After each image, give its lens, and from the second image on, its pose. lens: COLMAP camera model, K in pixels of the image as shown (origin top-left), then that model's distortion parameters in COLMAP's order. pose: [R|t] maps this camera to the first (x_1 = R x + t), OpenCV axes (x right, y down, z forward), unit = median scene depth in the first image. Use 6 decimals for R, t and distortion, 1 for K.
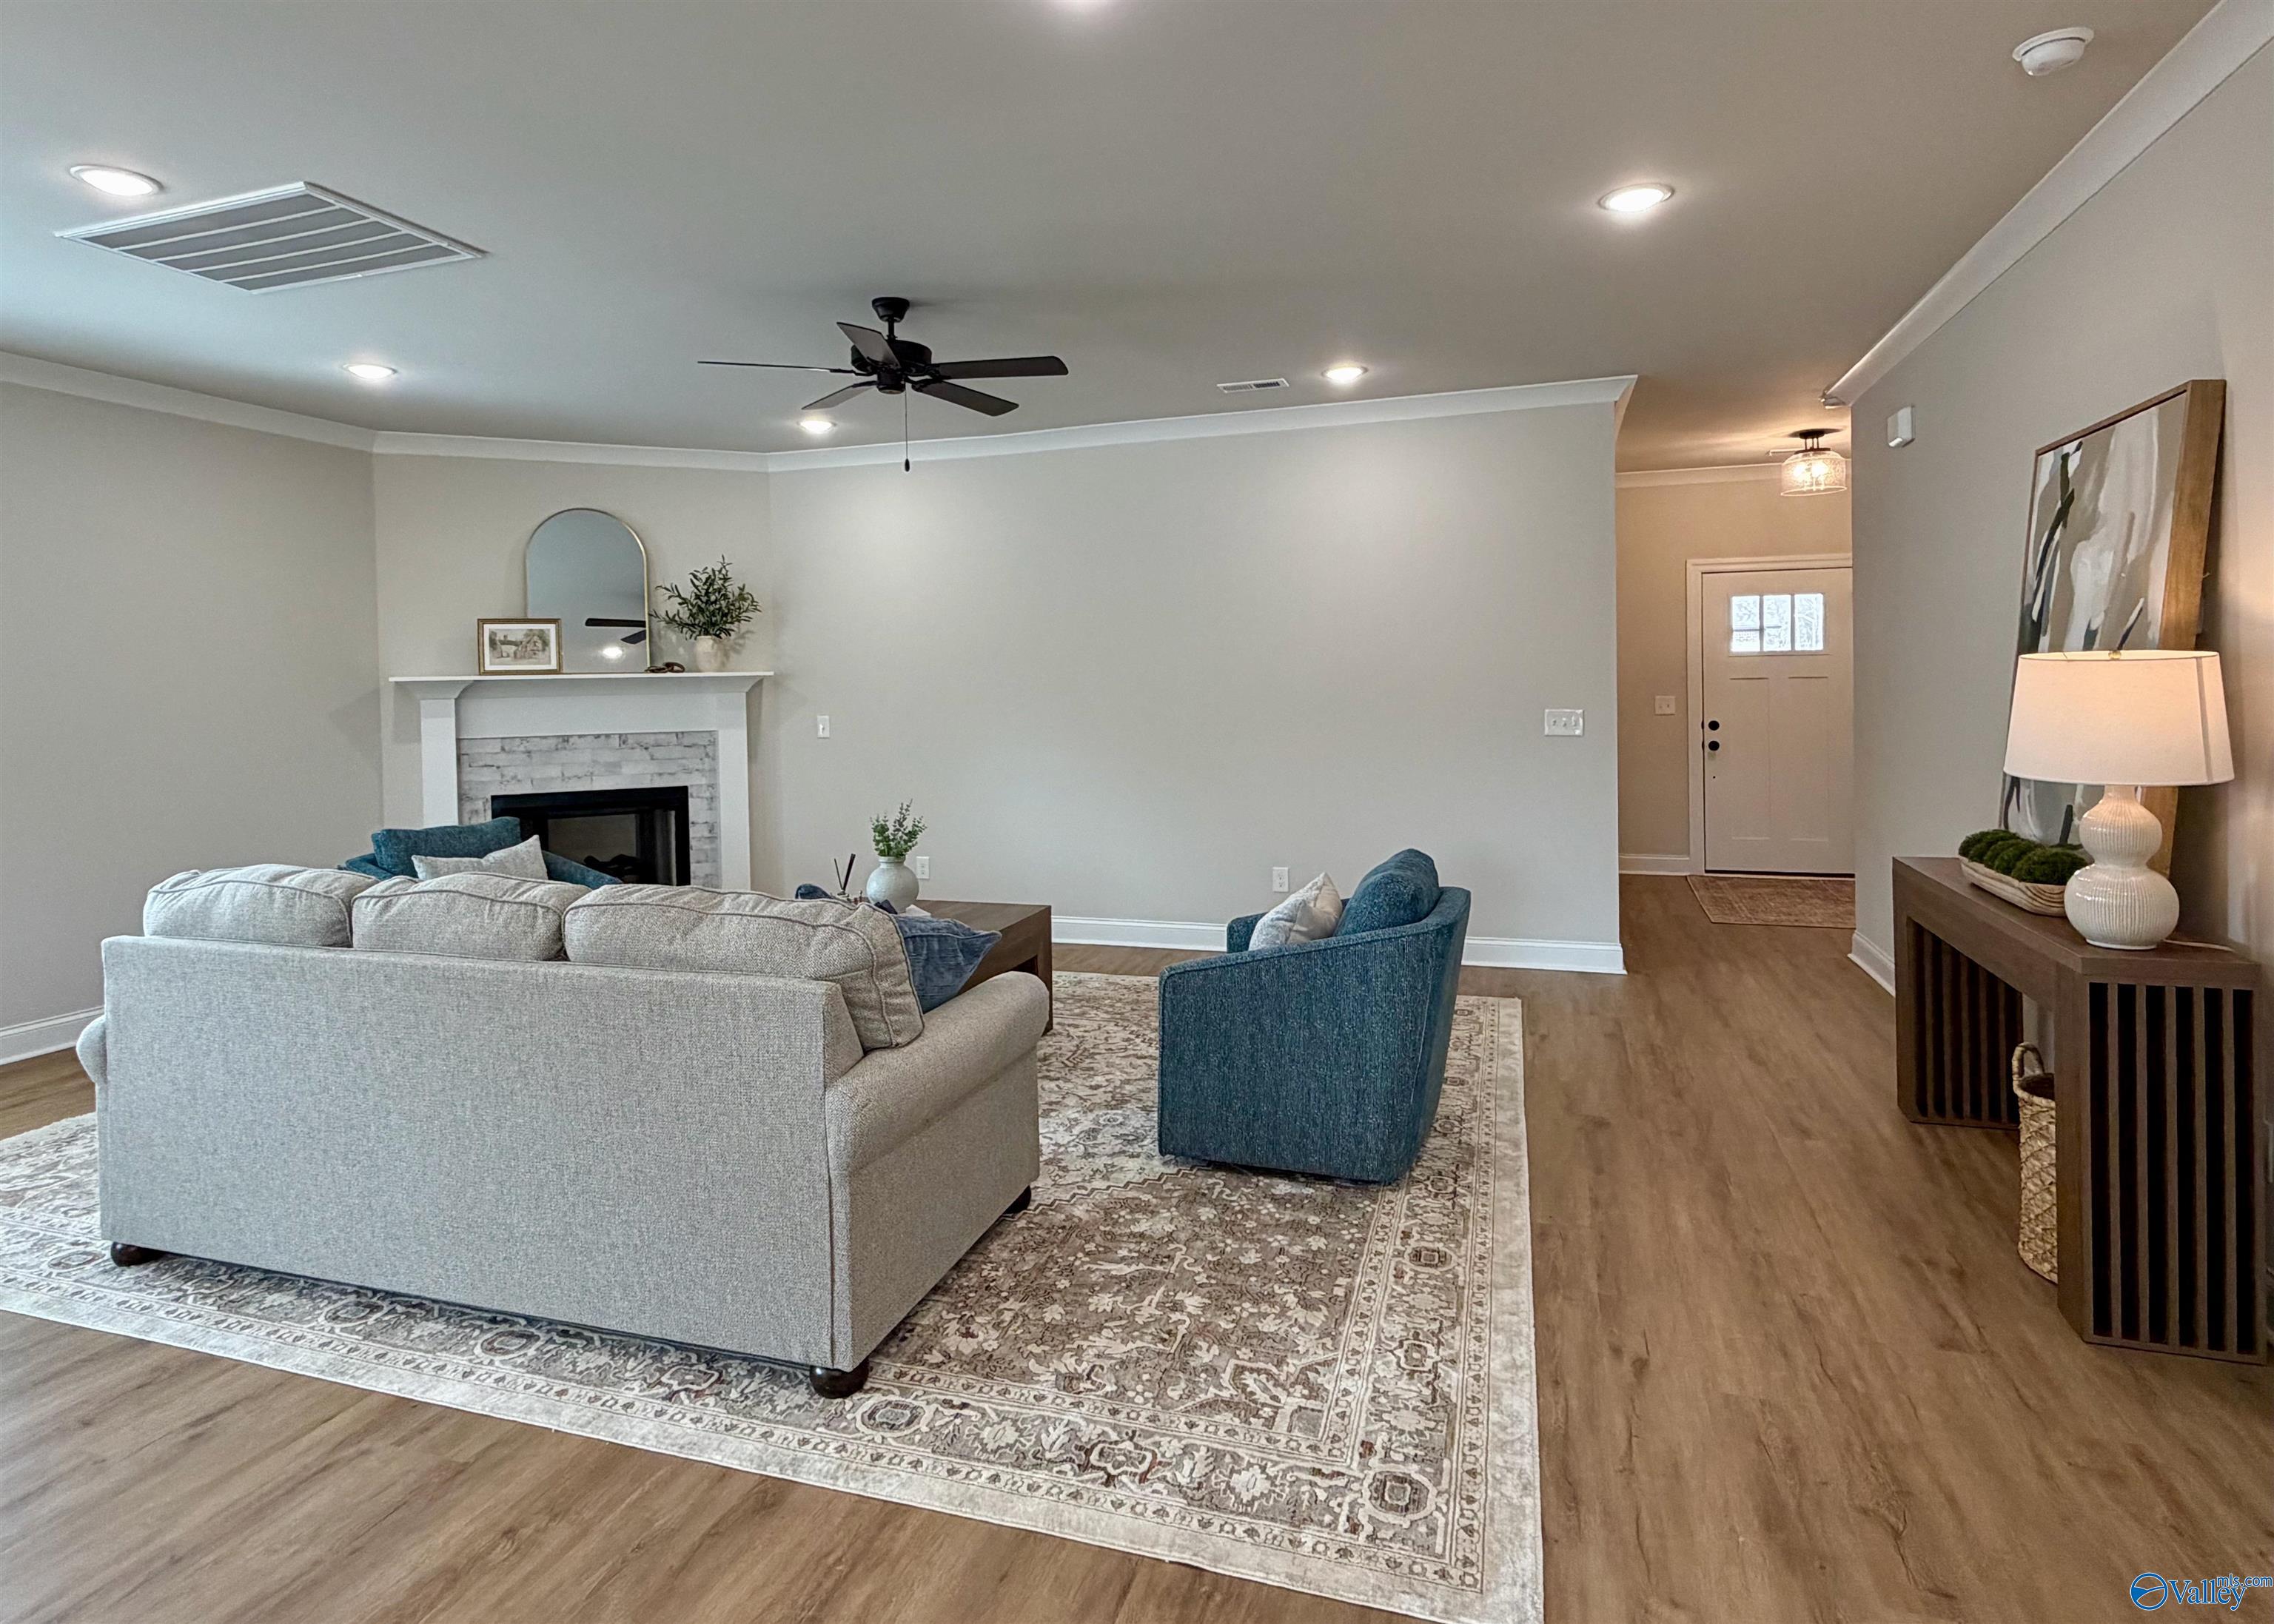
lens RADIAL K [[1233.2, 0, 1094.6], [0, 1233.2, 716.9], [0, 0, 1]] dist [-0.012646, -0.001021]
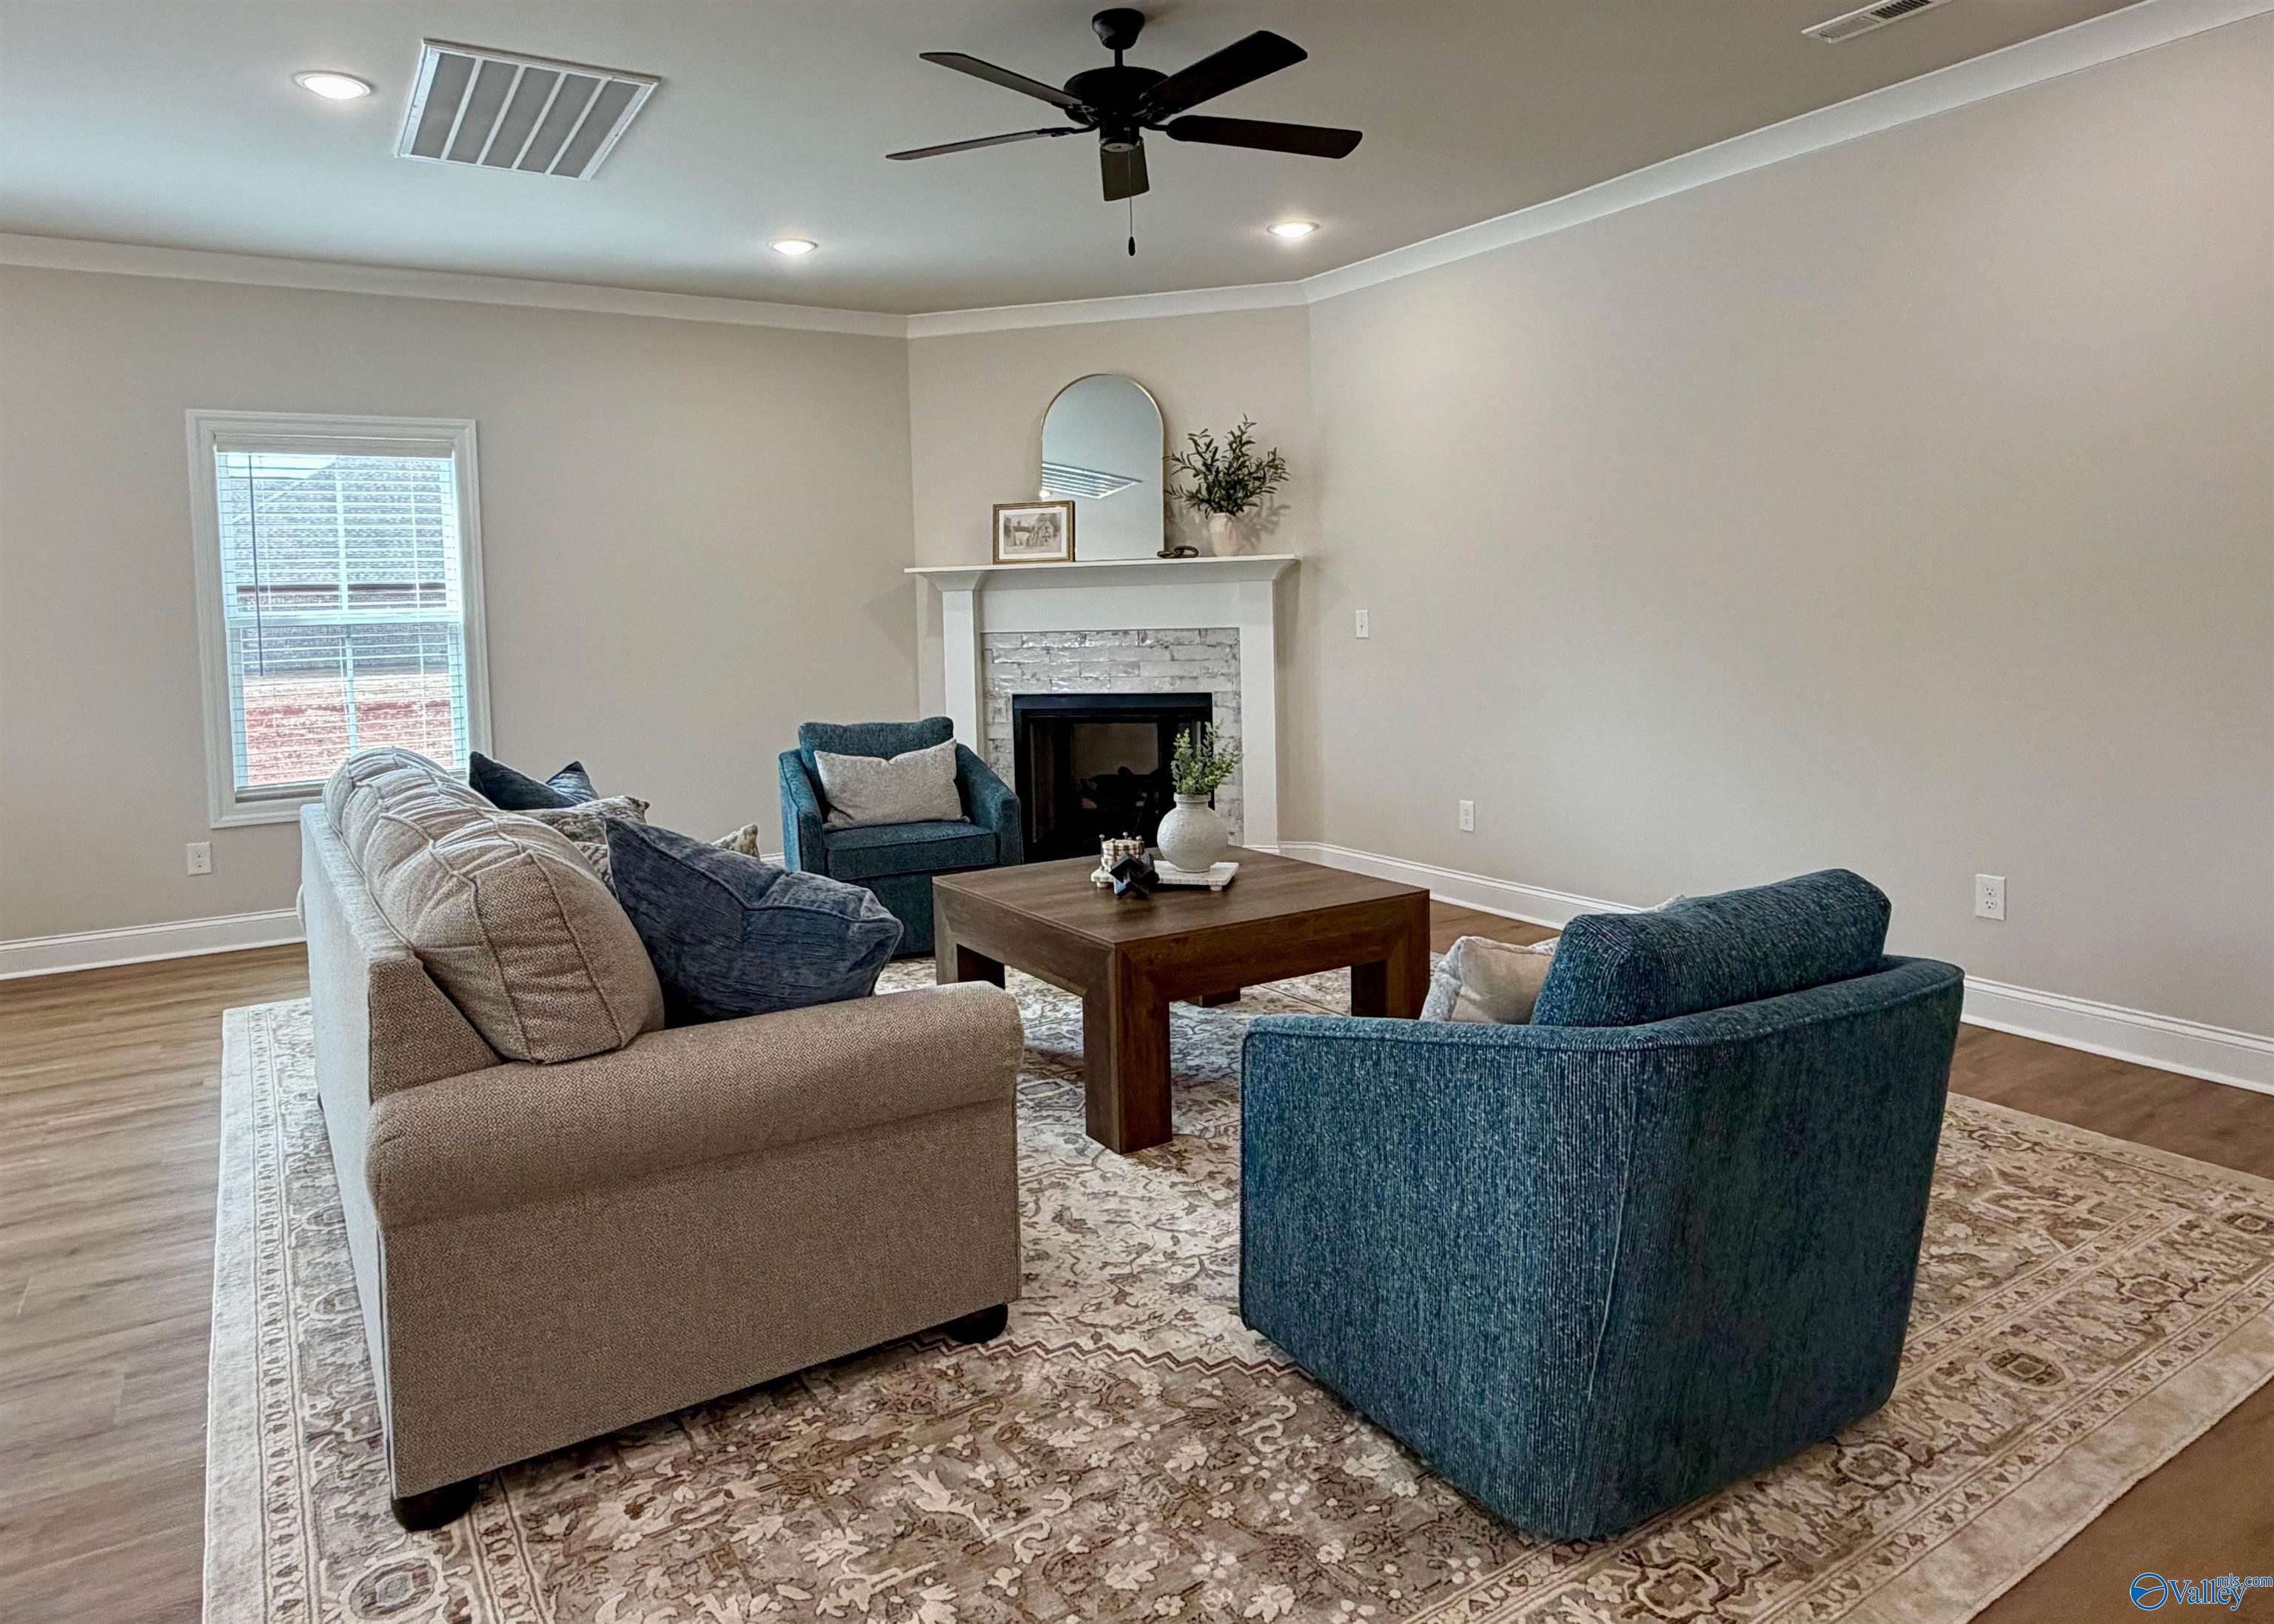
lens RADIAL K [[1363.2, 0, 1131.6], [0, 1363.2, 681.2], [0, 0, 1]] dist [-0.008334, 0.002112]
pose [[0.769397, 0.033467, -0.637893, 0.431647], [-0.006165, 0.998969, 0.044975, 0.012526], [0.638741, -0.030671, 0.768810, 0.472615]]
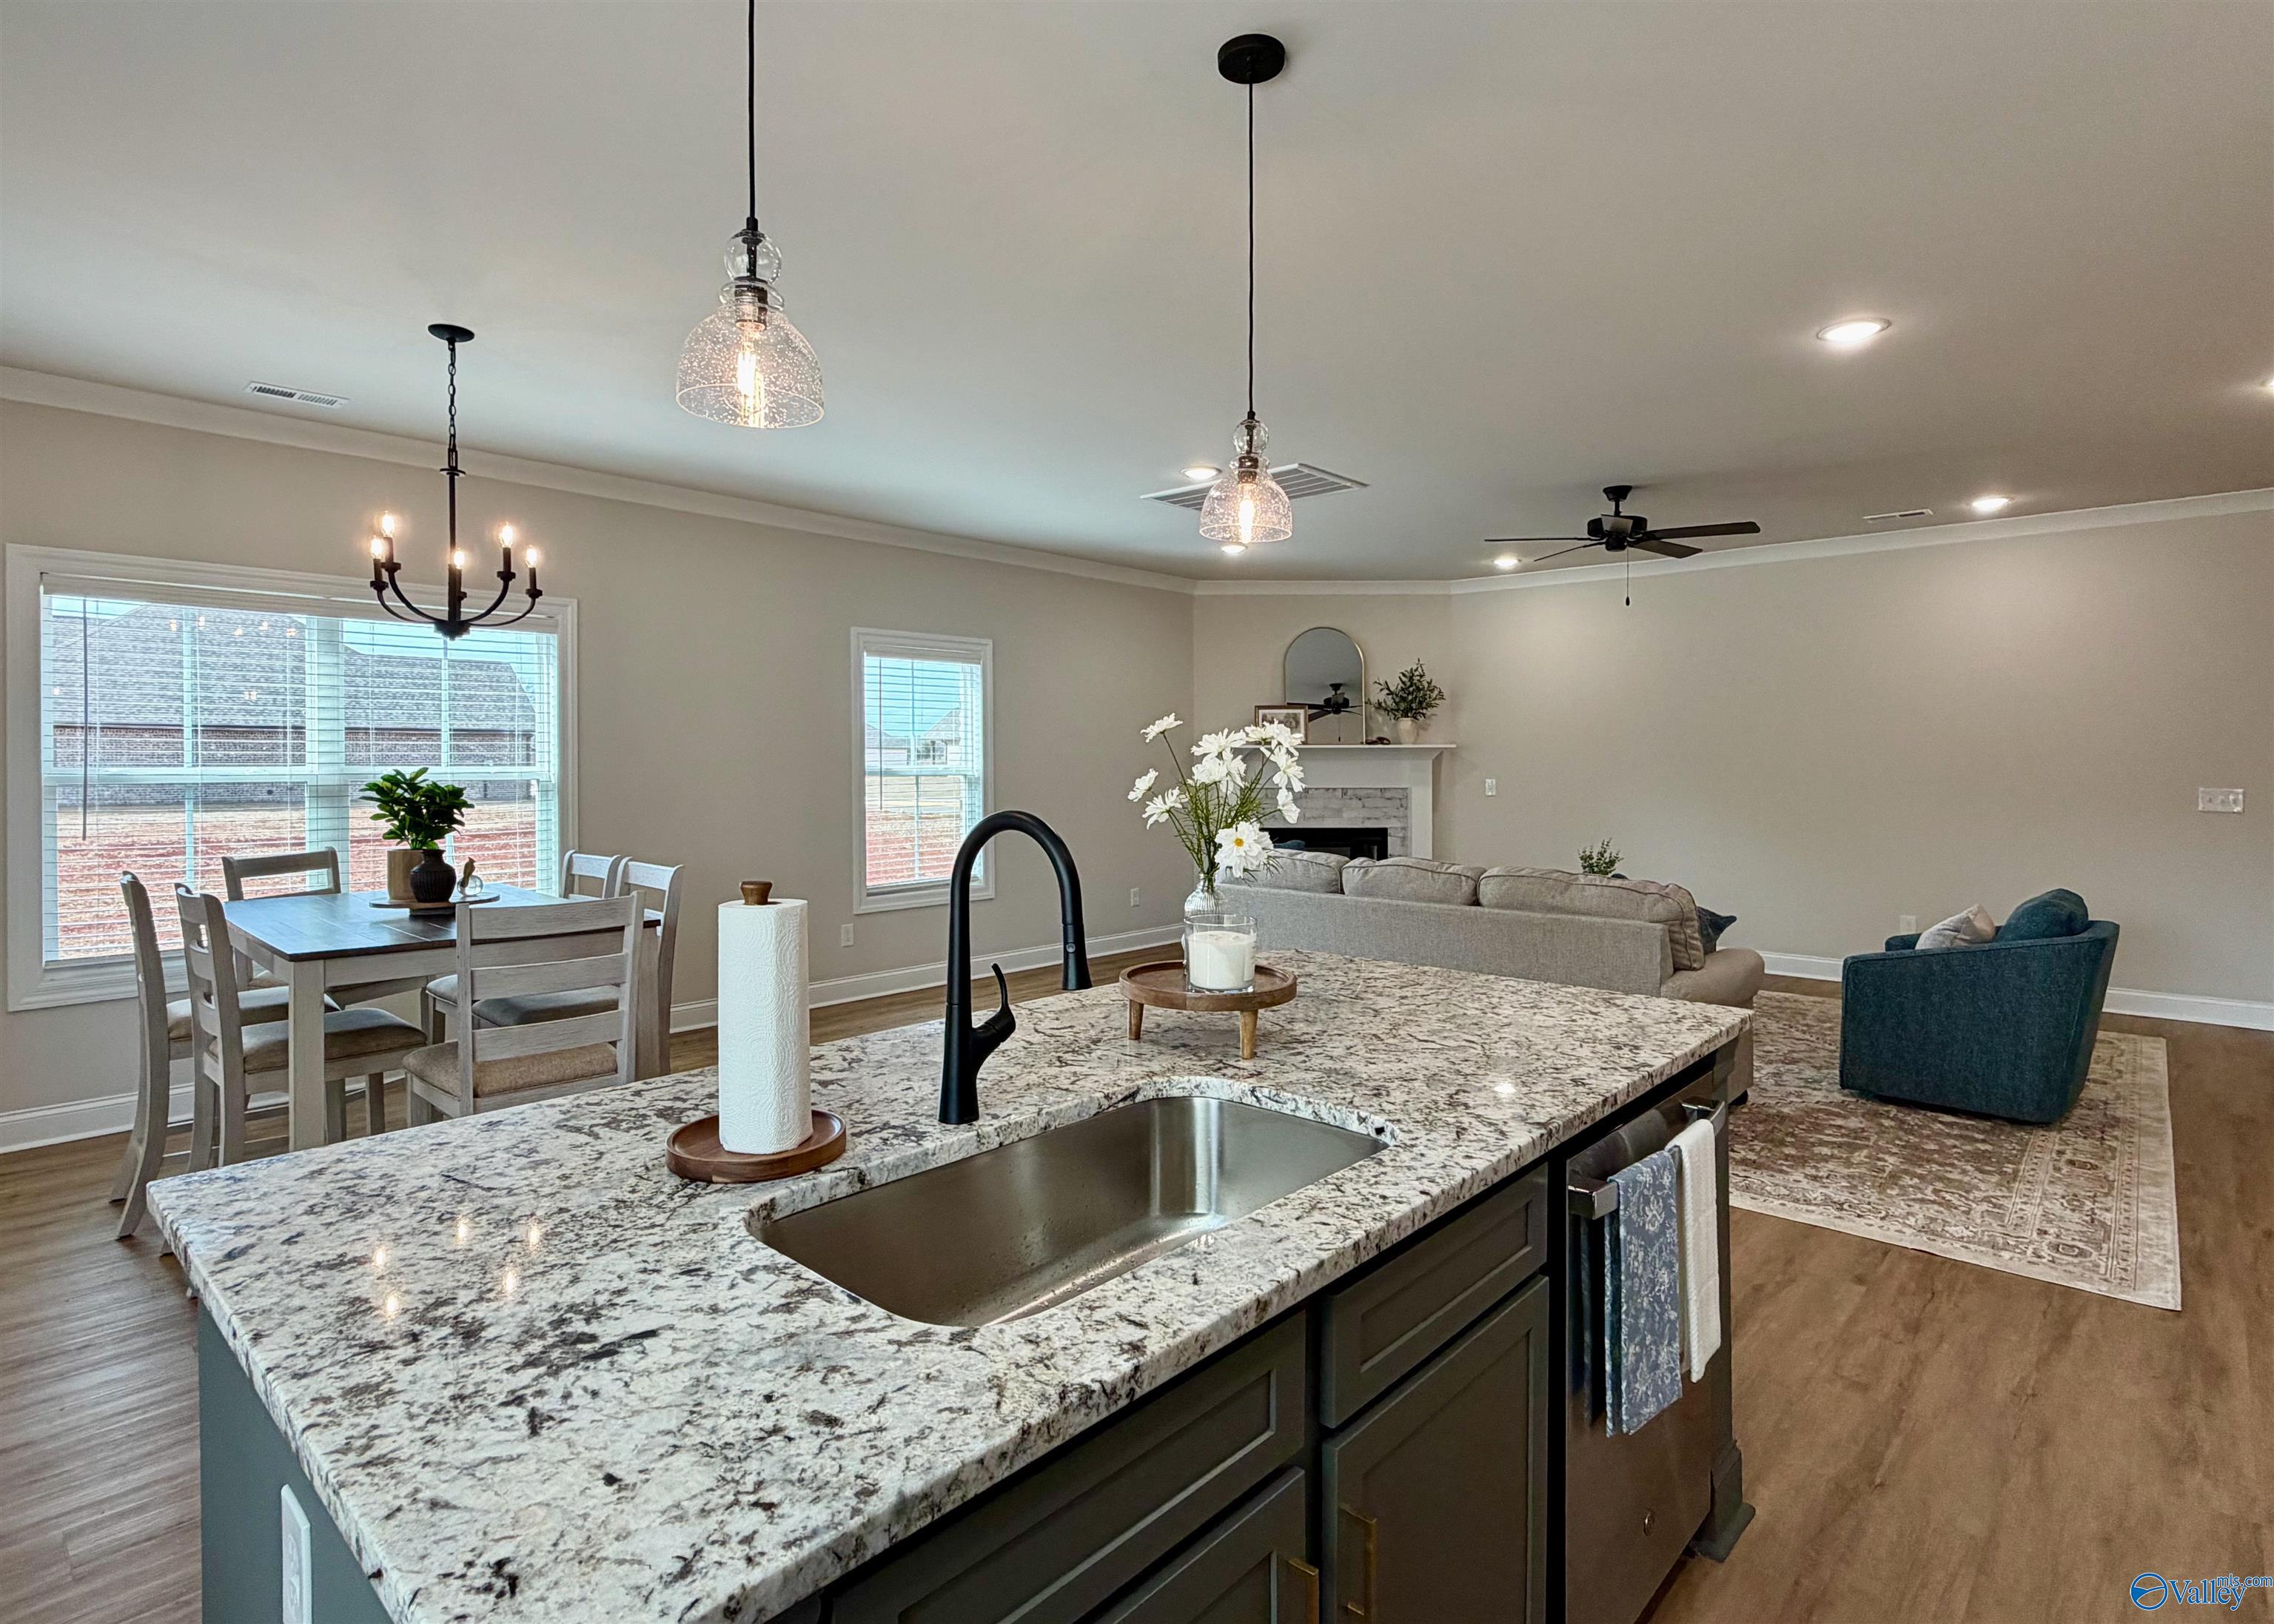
lens RADIAL K [[1162.4, 0, 1108.7], [0, 1162.4, 775.8], [0, 0, 1]] dist [0.001618, -0.001836]
pose [[0.918295, 0.024163, -0.395160, -0.205118], [-0.028214, 0.999592, -0.004443, 0.024999], [0.394891, 0.015229, 0.918602, -0.583135]]
